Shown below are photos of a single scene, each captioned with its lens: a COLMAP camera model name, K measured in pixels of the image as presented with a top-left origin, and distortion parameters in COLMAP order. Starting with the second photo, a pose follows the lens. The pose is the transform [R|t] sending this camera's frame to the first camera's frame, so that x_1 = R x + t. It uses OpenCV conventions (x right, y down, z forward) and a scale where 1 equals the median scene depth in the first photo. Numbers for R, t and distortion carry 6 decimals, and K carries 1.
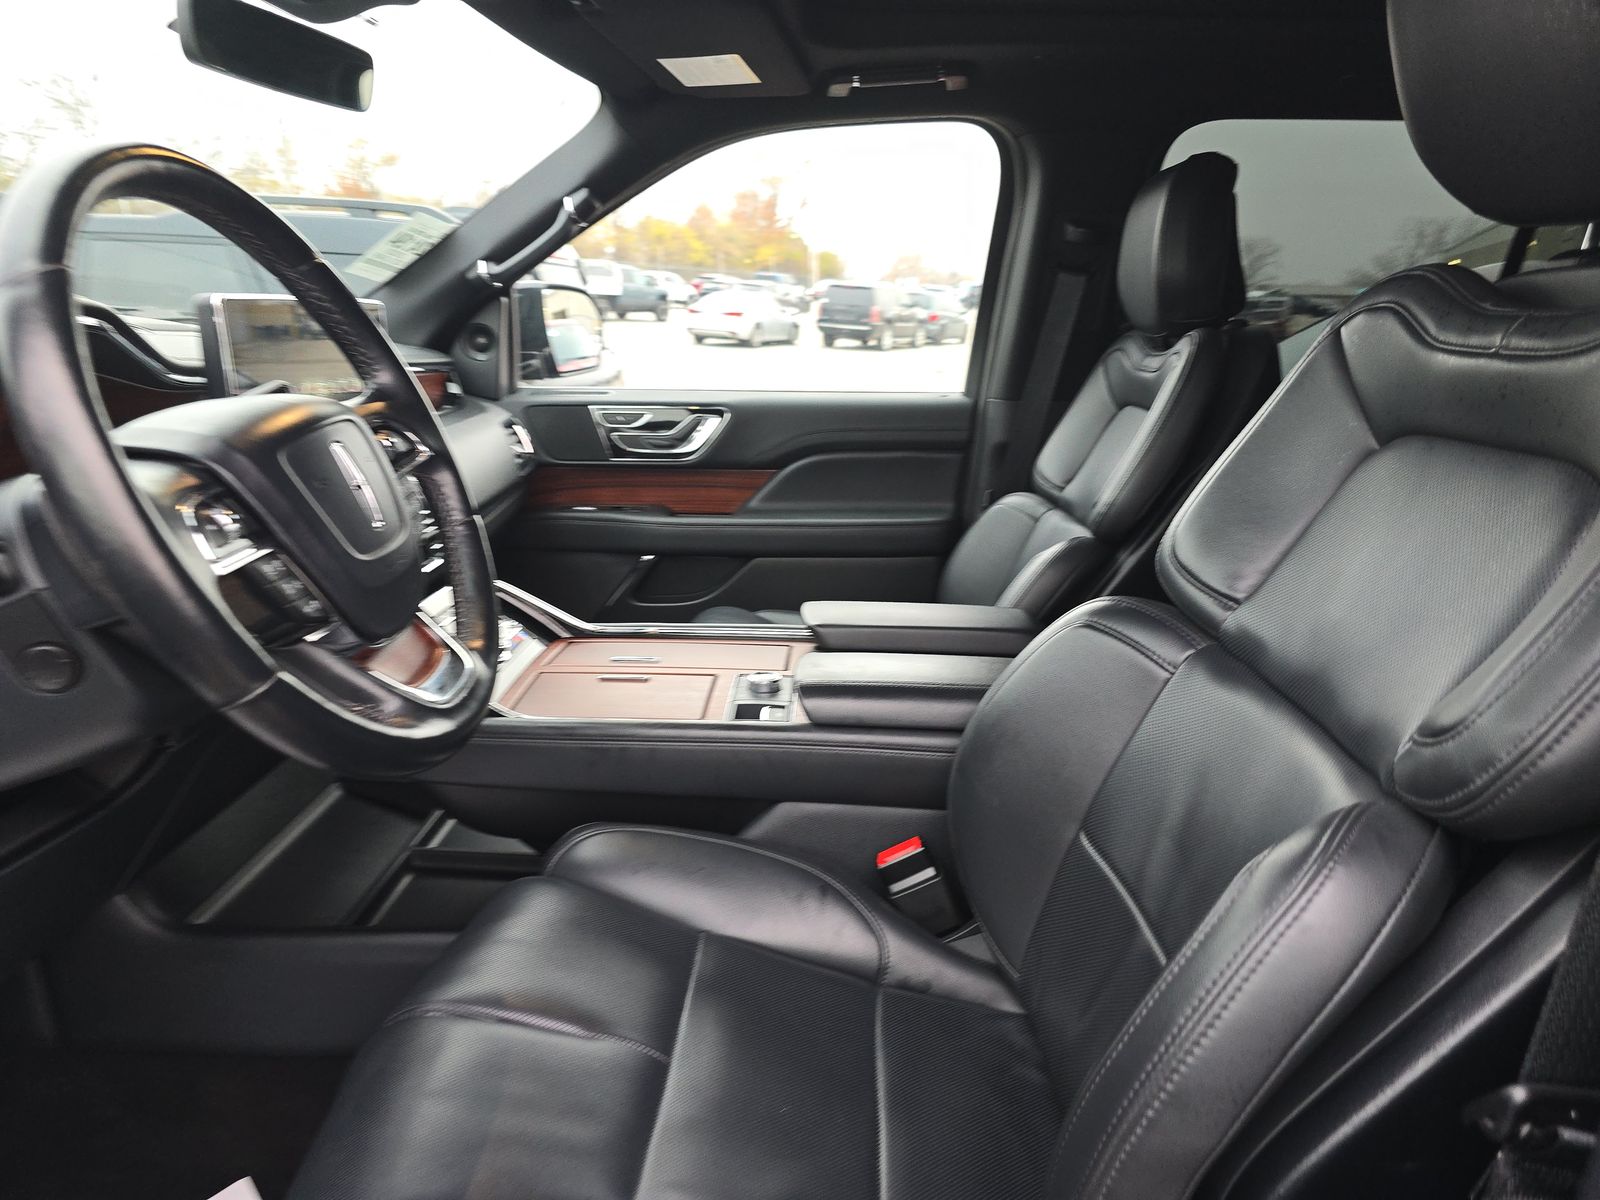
lens RADIAL K [[1072.9, 0, 819.1], [0, 1072.9, 595.1], [0, 0, 1]] dist [0.071210, -0.068077]
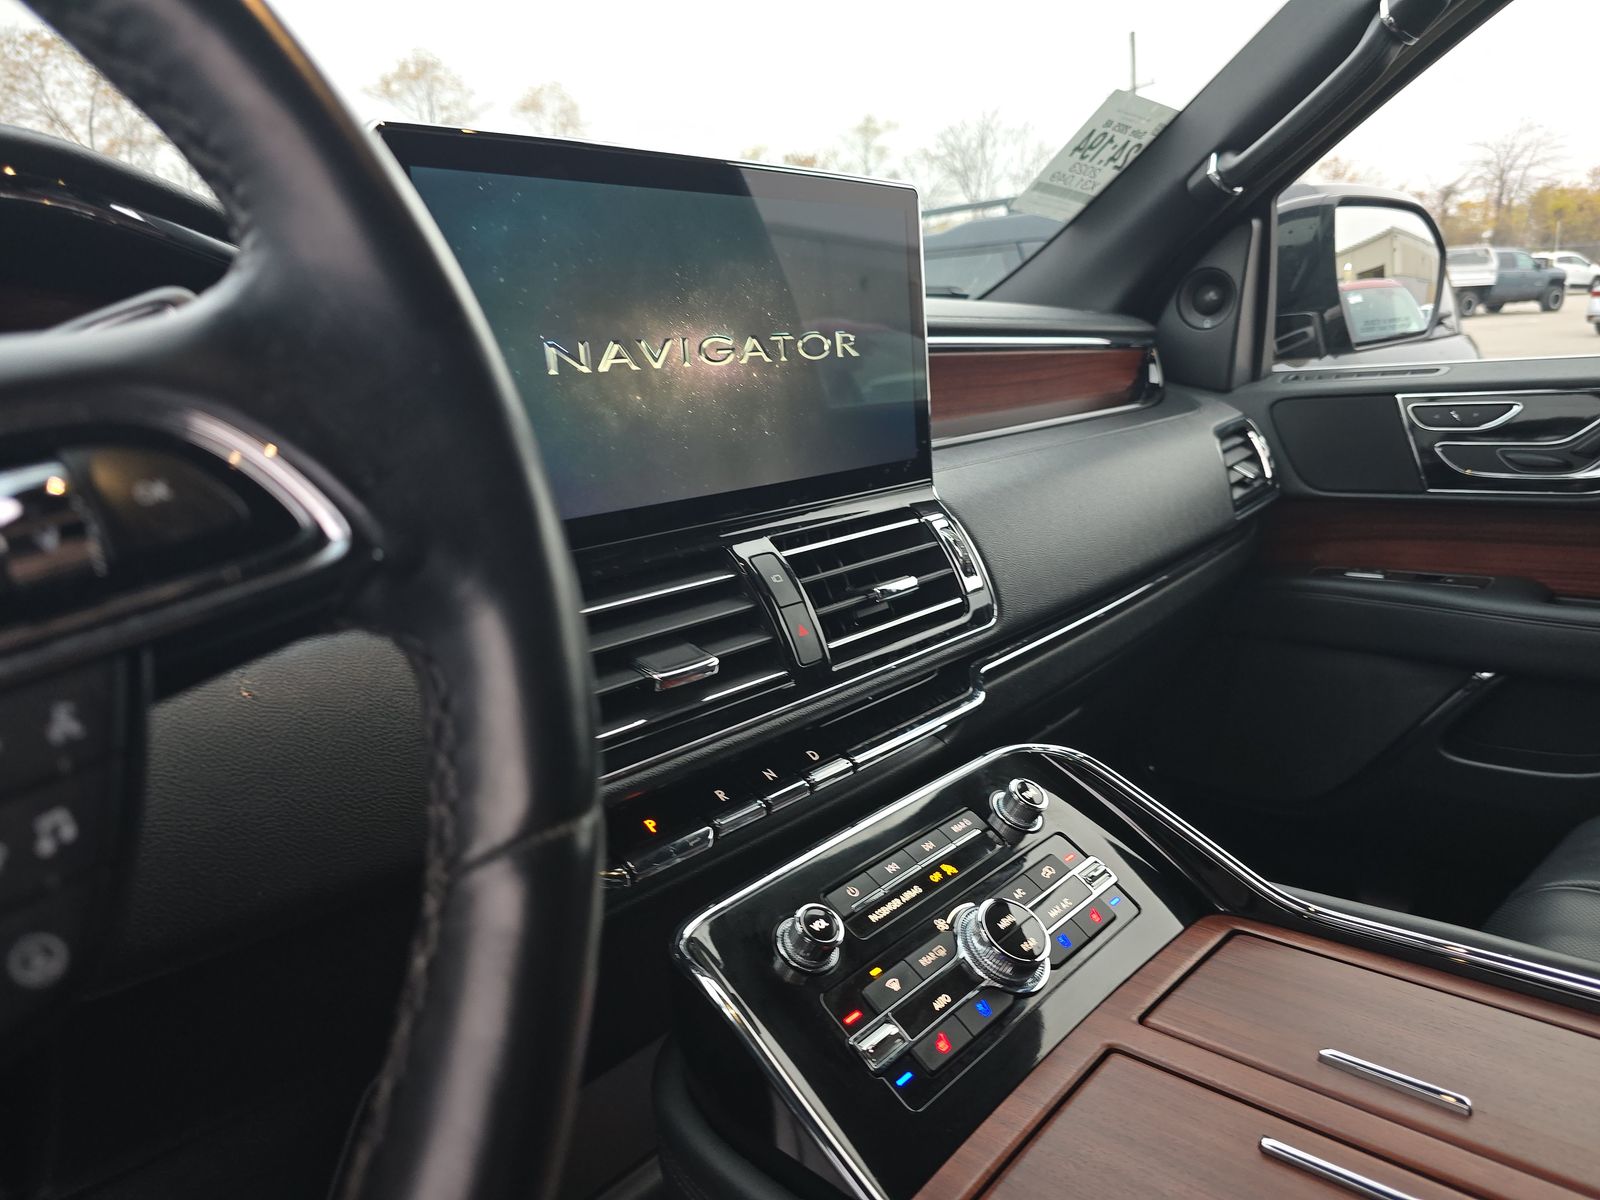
lens RADIAL K [[1072.9, 0, 819.1], [0, 1072.9, 595.1], [0, 0, 1]] dist [0.071210, -0.068077]
pose [[0.751959, 0.084208, -0.653809, -0.058811], [-0.095941, 0.995227, 0.017838, -0.053825], [0.652191, 0.049314, 0.756449, 0.385633]]
